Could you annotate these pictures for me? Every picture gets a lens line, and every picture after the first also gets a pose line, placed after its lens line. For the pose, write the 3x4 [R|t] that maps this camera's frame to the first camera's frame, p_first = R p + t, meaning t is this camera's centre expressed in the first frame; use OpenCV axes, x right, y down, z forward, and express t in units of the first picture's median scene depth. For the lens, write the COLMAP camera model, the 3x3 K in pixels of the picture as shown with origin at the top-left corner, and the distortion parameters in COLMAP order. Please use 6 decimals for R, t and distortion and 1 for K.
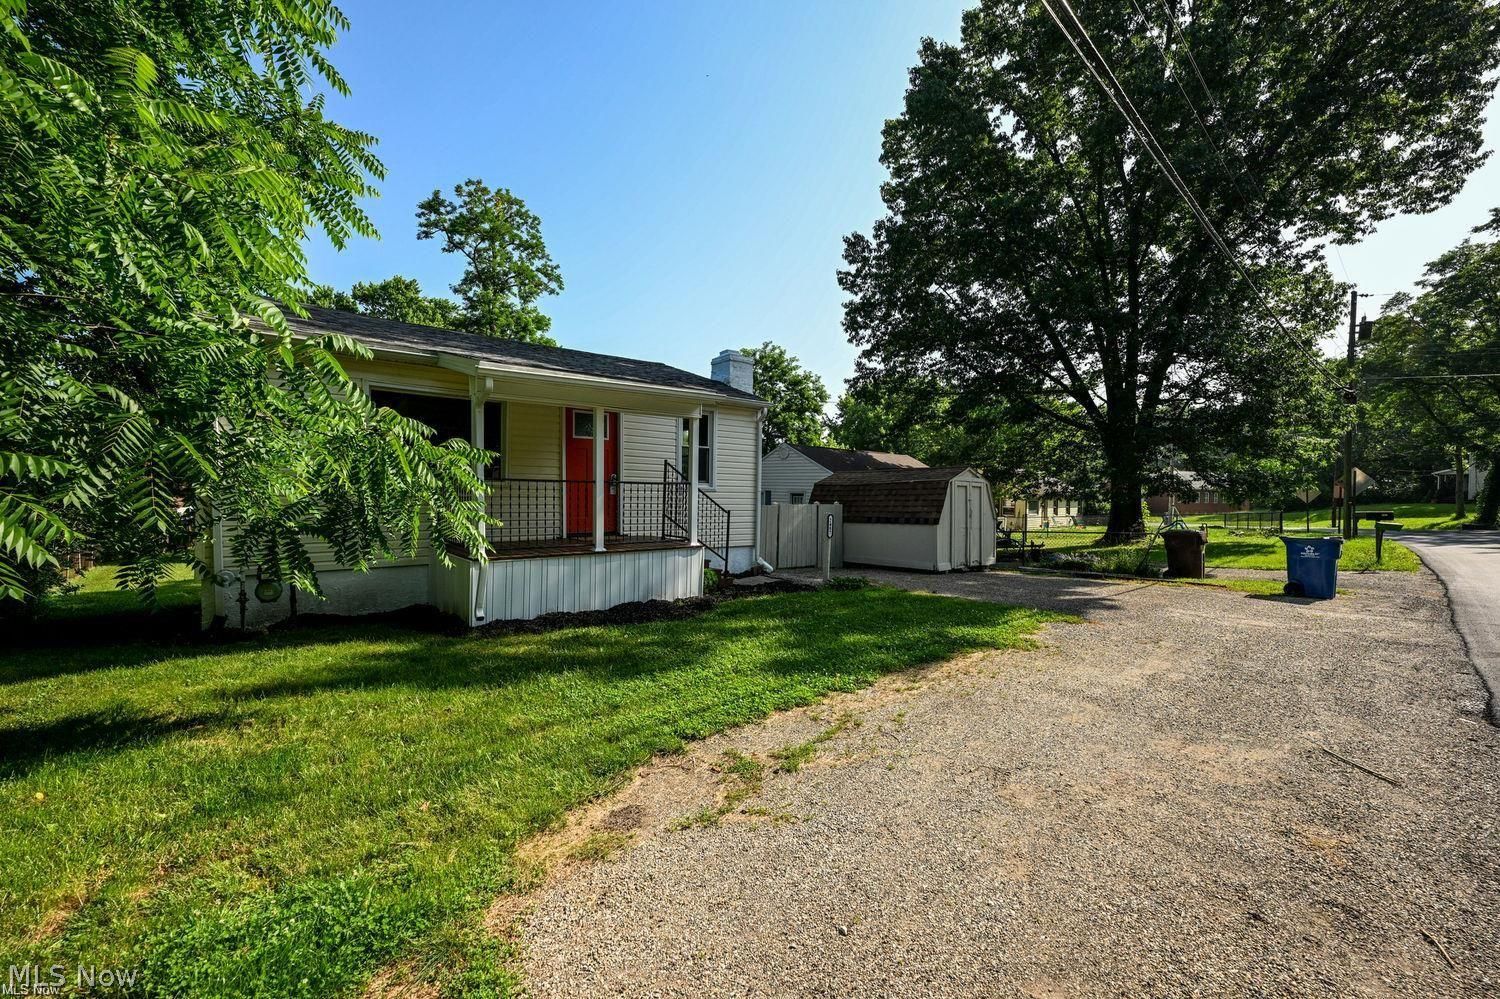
lens RADIAL K [[592.4, 0, 746.8], [0, 592.4, 501.3], [0, 0, 1]] dist [0.001293, 0.000062]
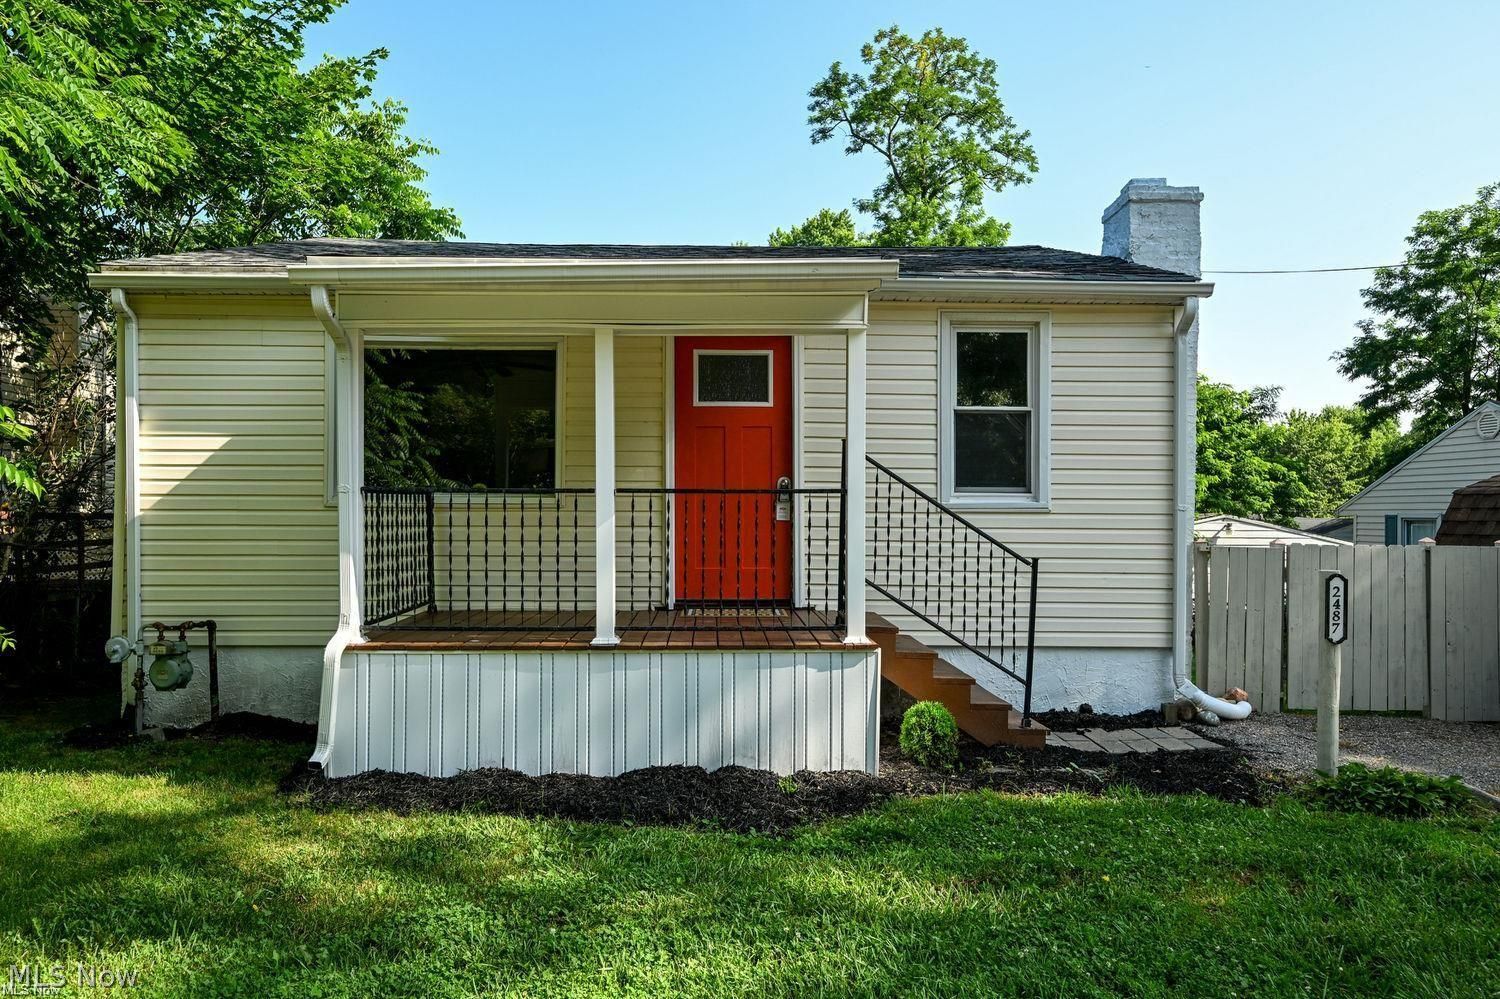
lens RADIAL K [[990.1, 0, 750.0], [0, 990.1, 499.5], [0, 0, 1]] dist [0.002515, -0.003369]
pose [[0.788825, -0.021130, -0.614254, 0.061293], [-0.004504, 0.999183, -0.040156, 0.000986], [0.614601, 0.034443, 0.788086, 0.093949]]
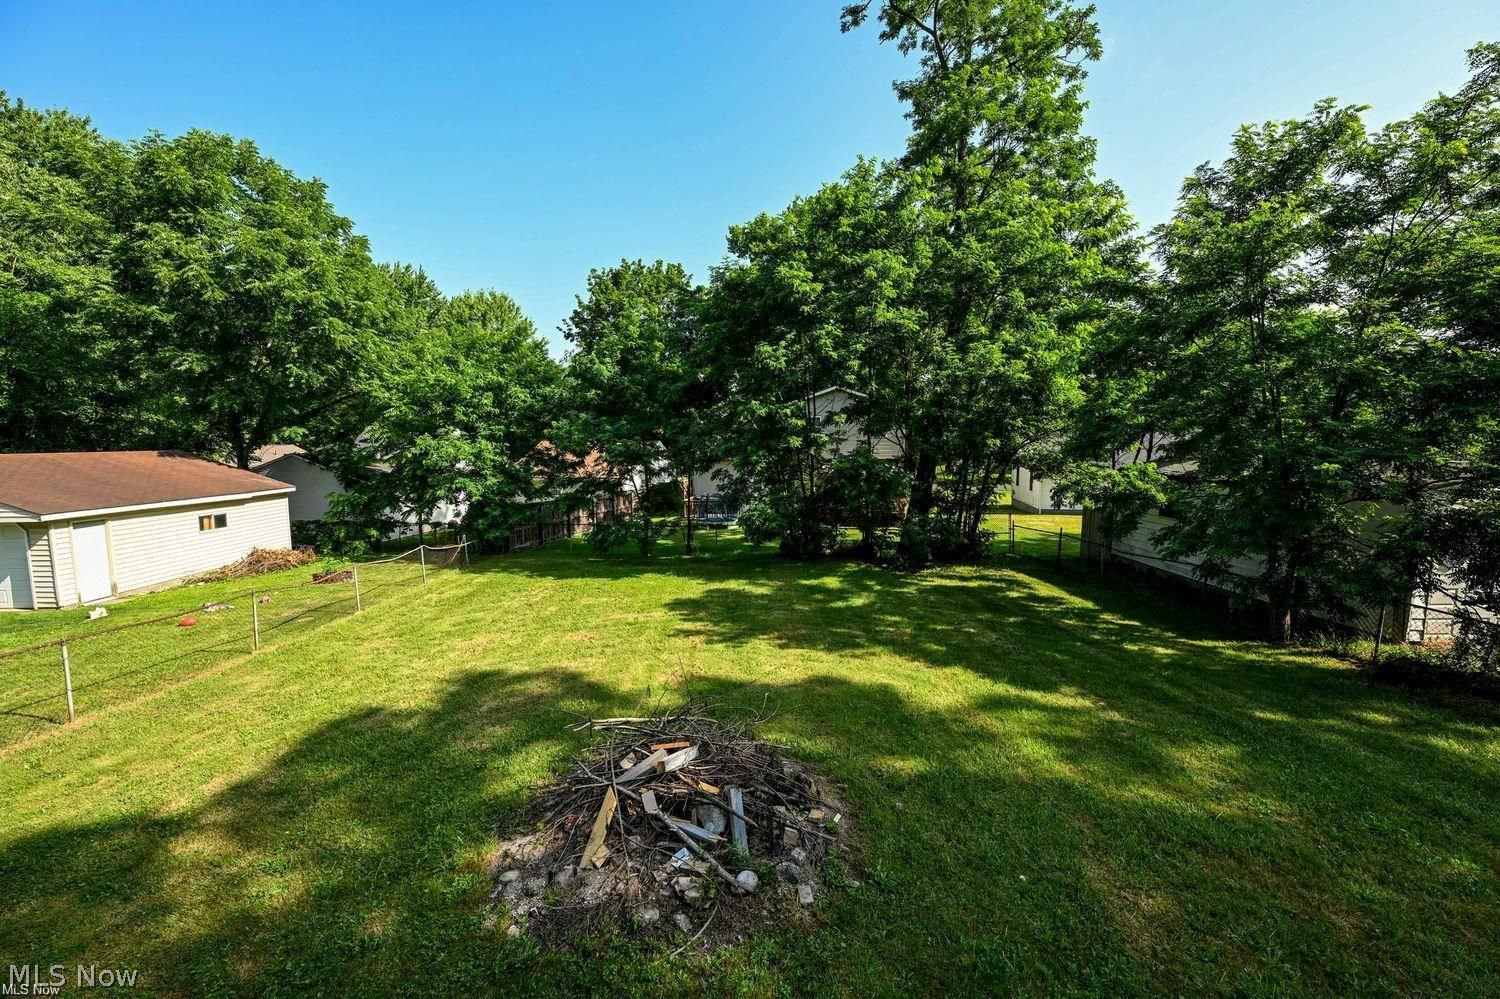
lens RADIAL K [[592.4, 0, 746.8], [0, 592.4, 501.3], [0, 0, 1]] dist [0.001293, 0.000062]
pose [[0.766228, 0.046815, -0.640861, -0.226154], [0.005934, 0.996784, 0.079909, -0.026443], [0.642541, -0.065032, 0.763486, 0.453429]]
